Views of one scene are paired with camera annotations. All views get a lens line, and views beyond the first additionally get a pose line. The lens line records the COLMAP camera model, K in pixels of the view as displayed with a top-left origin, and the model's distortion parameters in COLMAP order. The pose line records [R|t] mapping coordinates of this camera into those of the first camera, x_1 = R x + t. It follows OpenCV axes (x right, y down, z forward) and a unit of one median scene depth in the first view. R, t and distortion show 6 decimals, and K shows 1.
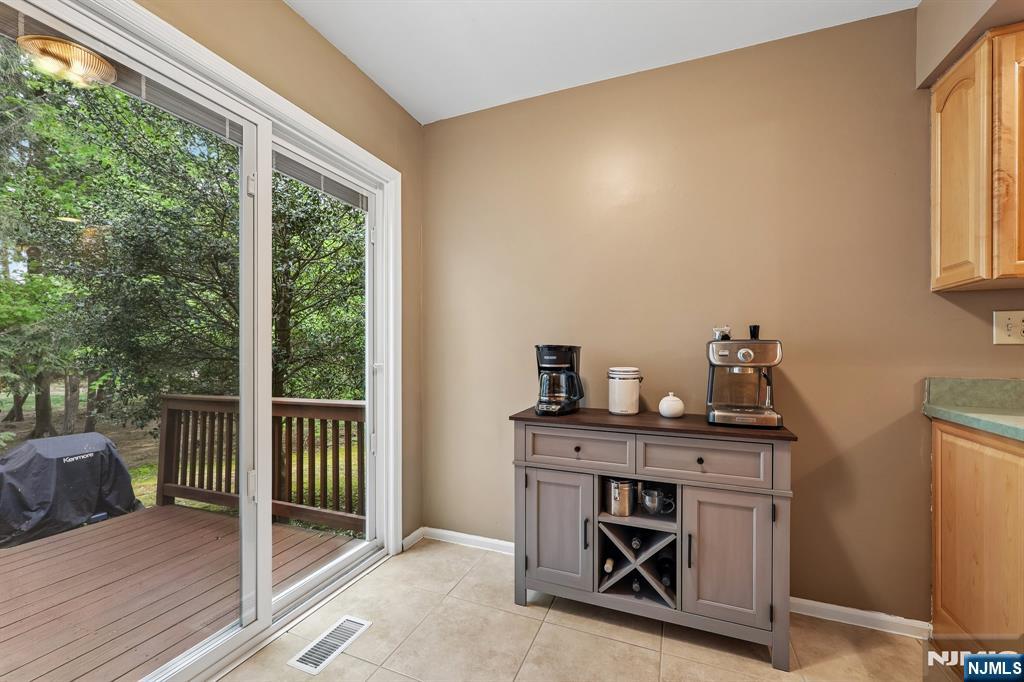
lens RADIAL K [[411.6, 0, 510.5], [0, 411.6, 343.1], [0, 0, 1]] dist [0.000198, -0.000102]
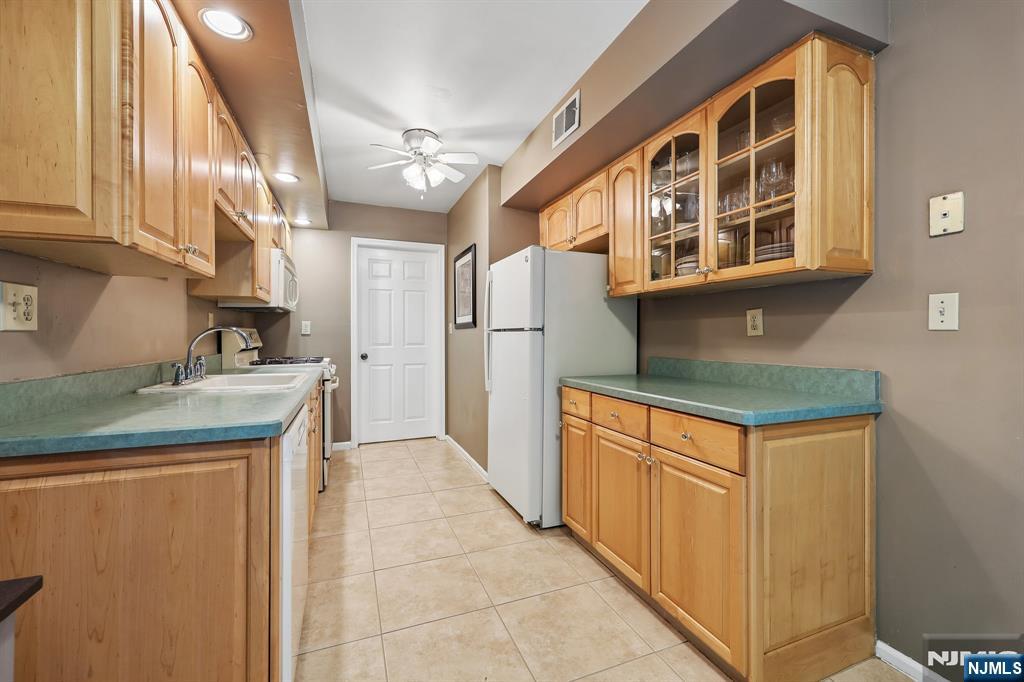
lens RADIAL K [[418.0, 0, 510.8], [0, 418.0, 332.6], [0, 0, 1]] dist [-0.000124, -0.000078]
pose [[-0.688386, 0.003662, 0.725335, 0.108244], [-0.004467, 0.999947, -0.009288, 0.007635], [-0.725331, -0.009634, -0.688333, 0.848452]]
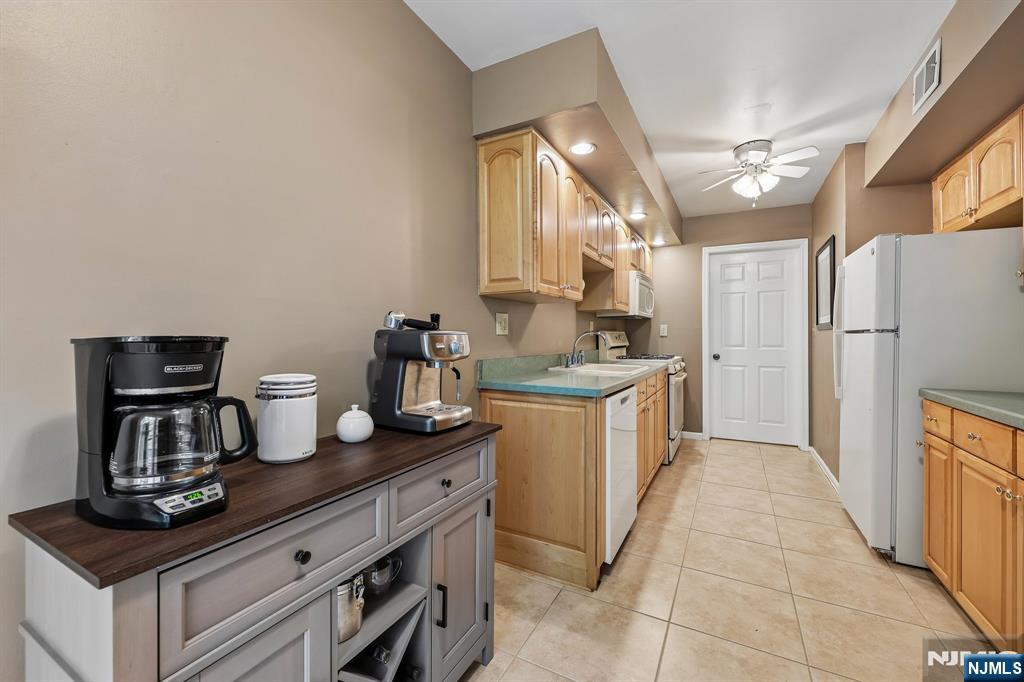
lens RADIAL K [[411.6, 0, 510.5], [0, 411.6, 343.1], [0, 0, 1]] dist [0.000198, -0.000102]
pose [[0.109260, -0.017521, 0.993859, -0.293752], [-0.007077, 0.999806, 0.018404, 0.003935], [-0.993988, -0.009044, 0.109115, 0.772078]]
